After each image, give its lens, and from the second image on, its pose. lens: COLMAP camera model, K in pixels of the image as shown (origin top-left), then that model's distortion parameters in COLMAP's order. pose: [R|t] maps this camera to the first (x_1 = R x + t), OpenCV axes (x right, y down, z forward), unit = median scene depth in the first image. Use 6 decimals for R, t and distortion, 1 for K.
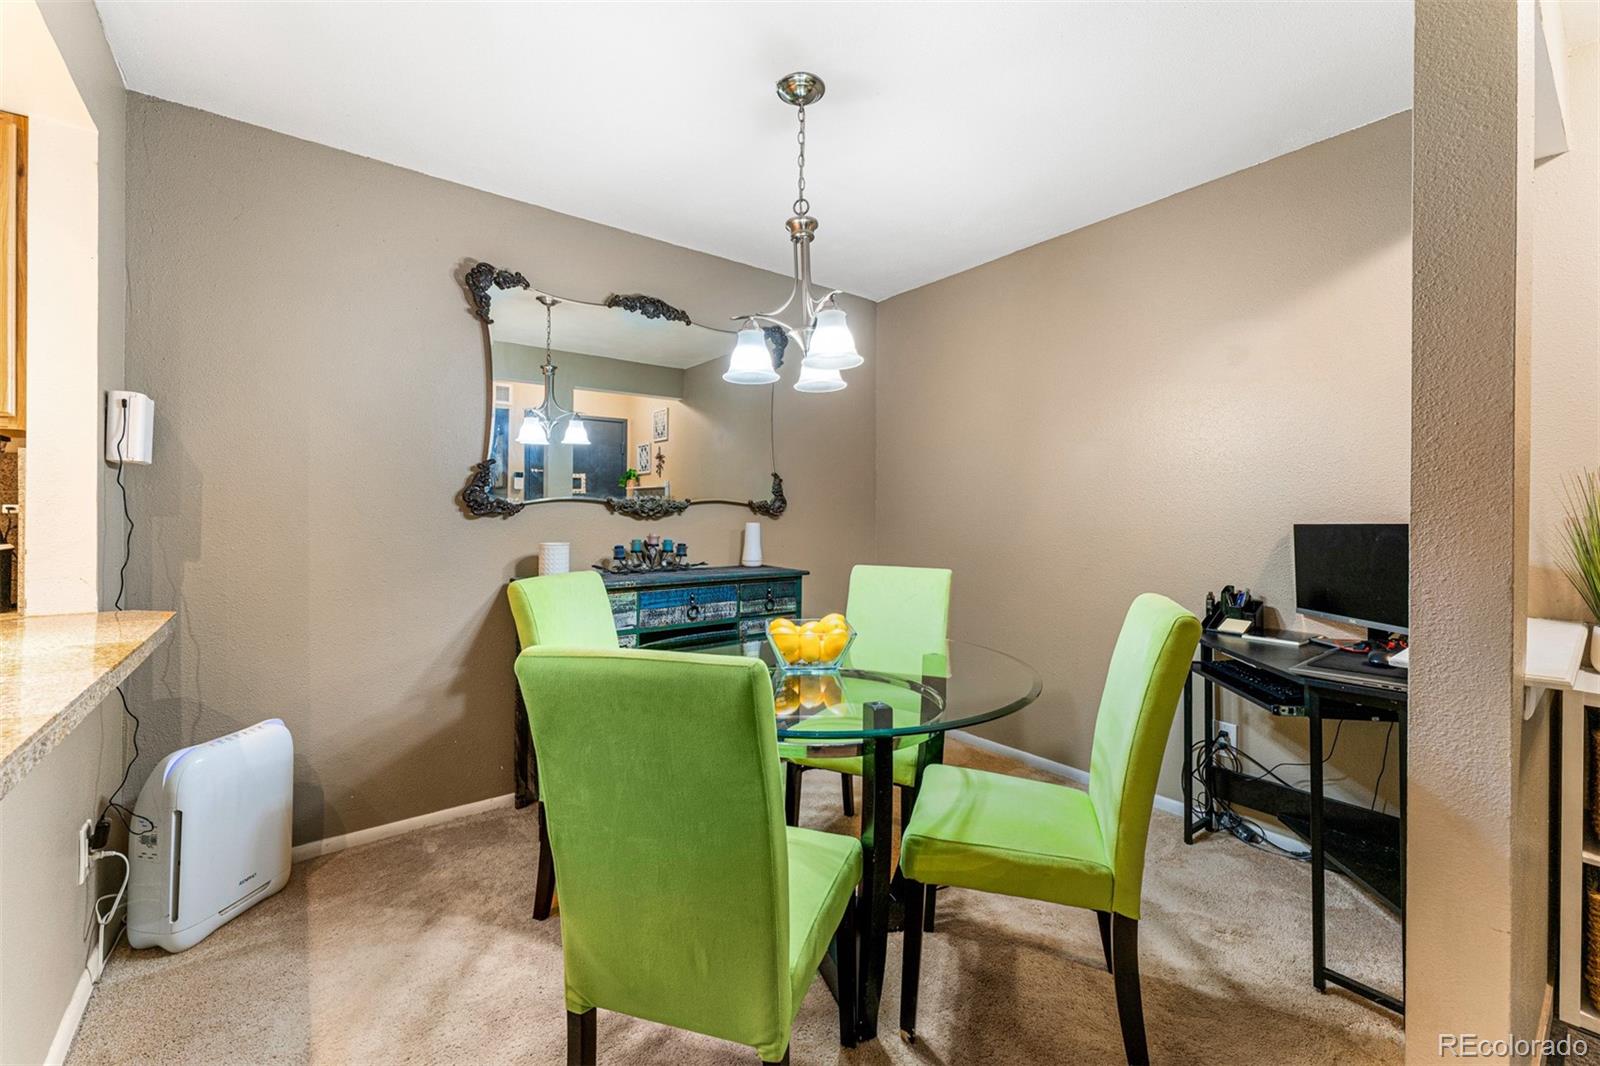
lens RADIAL K [[647.4, 0, 796.9], [0, 647.4, 510.5], [0, 0, 1]] dist [0.001515, 0.000110]
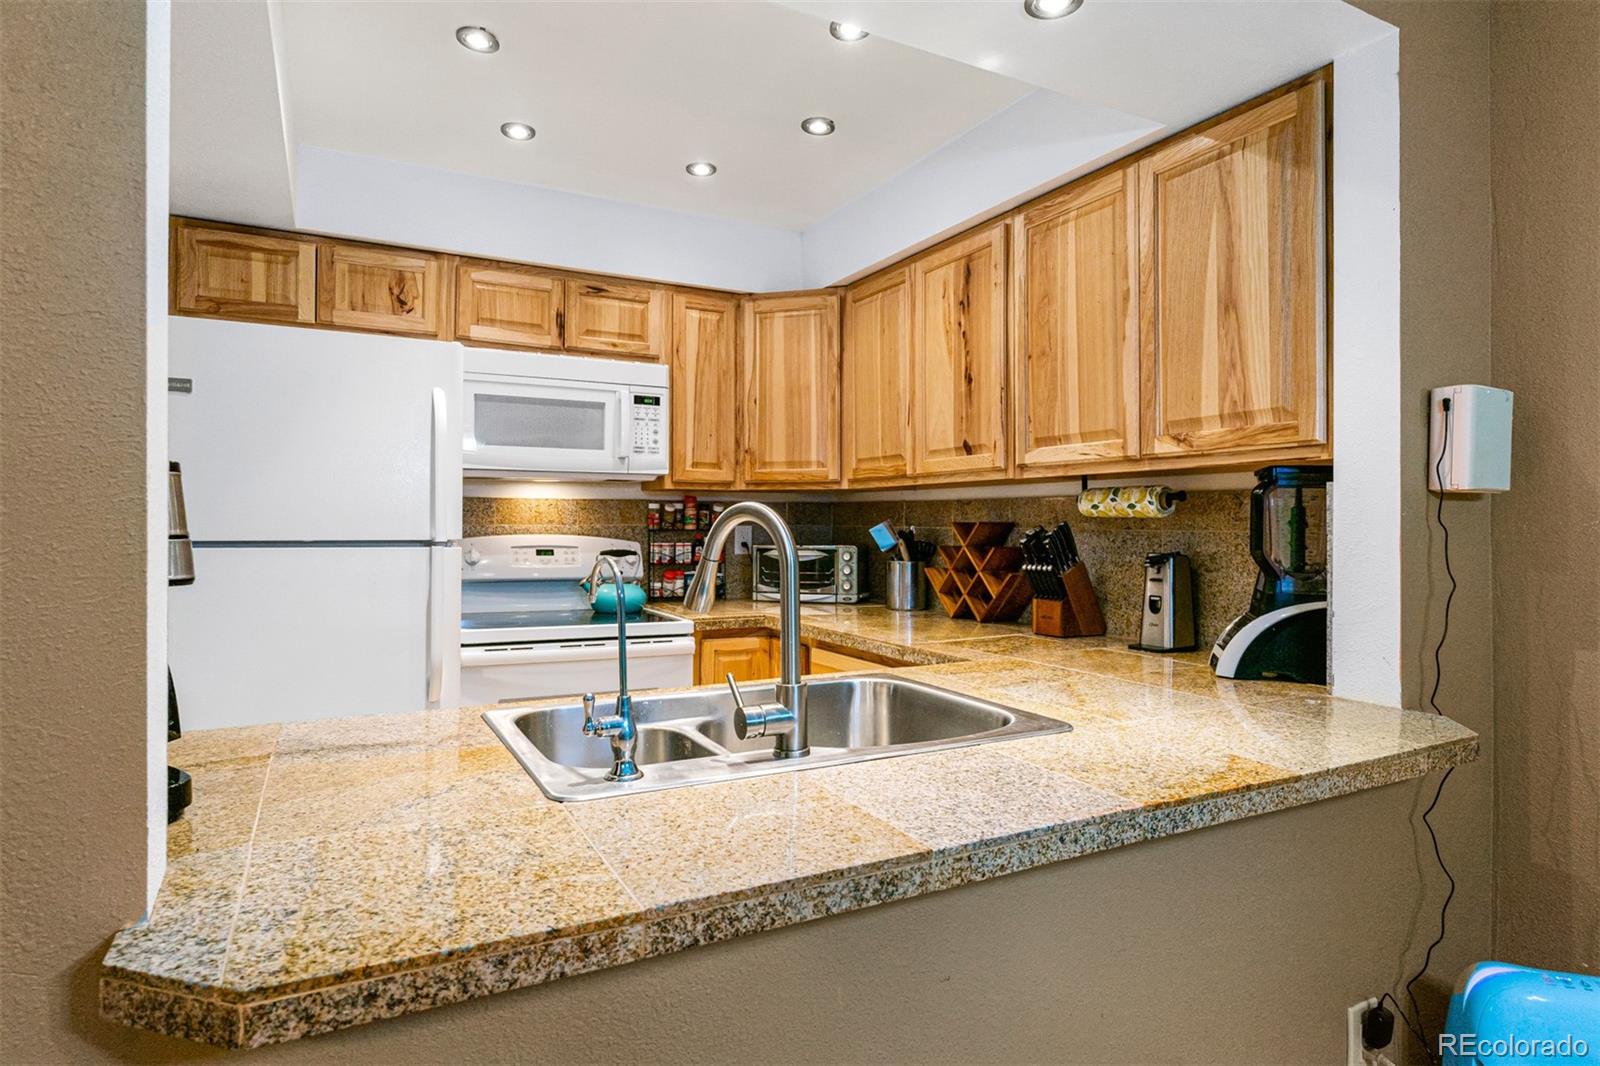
lens RADIAL K [[879.4, 0, 792.3], [0, 879.4, 516.6], [0, 0, 1]] dist [-0.001405, -0.000299]
pose [[-0.176838, -0.005348, -0.984226, -0.017744], [-0.000457, 0.999986, -0.005351, -0.036744], [0.984240, -0.000497, -0.176837, 0.409447]]
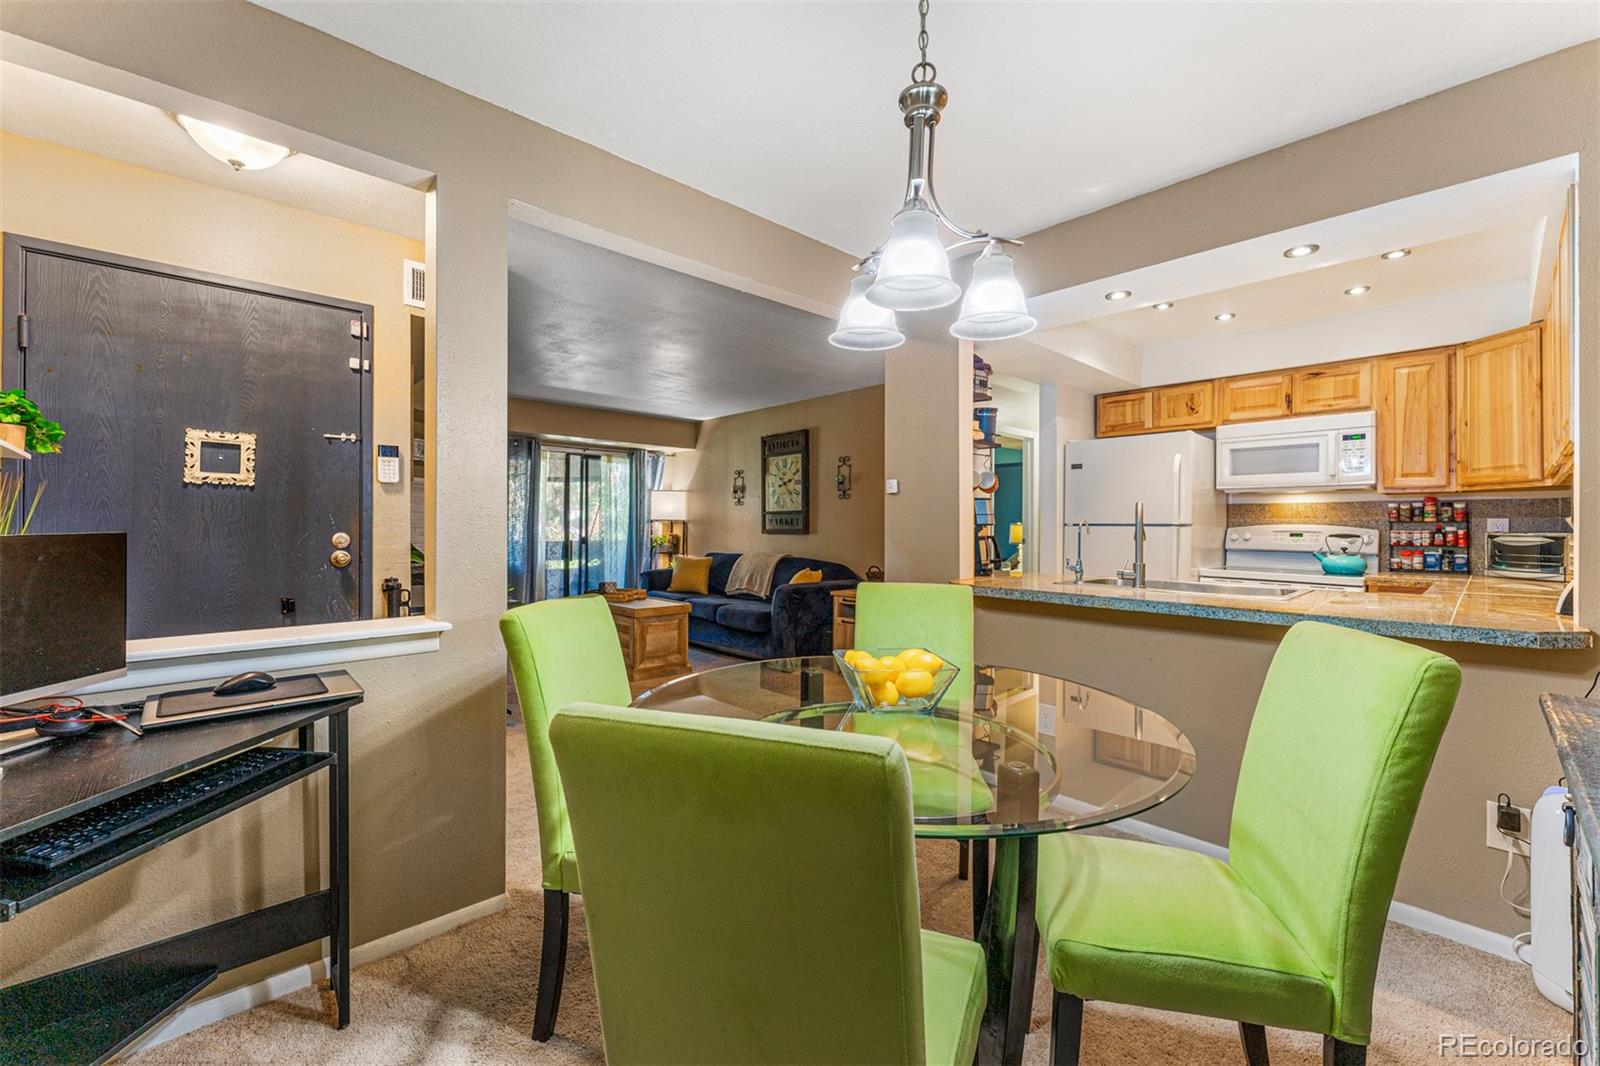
lens RADIAL K [[648.8, 0, 791.5], [0, 648.8, 525.3], [0, 0, 1]] dist [0.001750, 0.000211]
pose [[-0.996723, -0.005866, -0.080681, 0.176646], [-0.005443, 0.999970, -0.005461, 0.009253], [0.080711, -0.005003, -0.996725, 1.514110]]
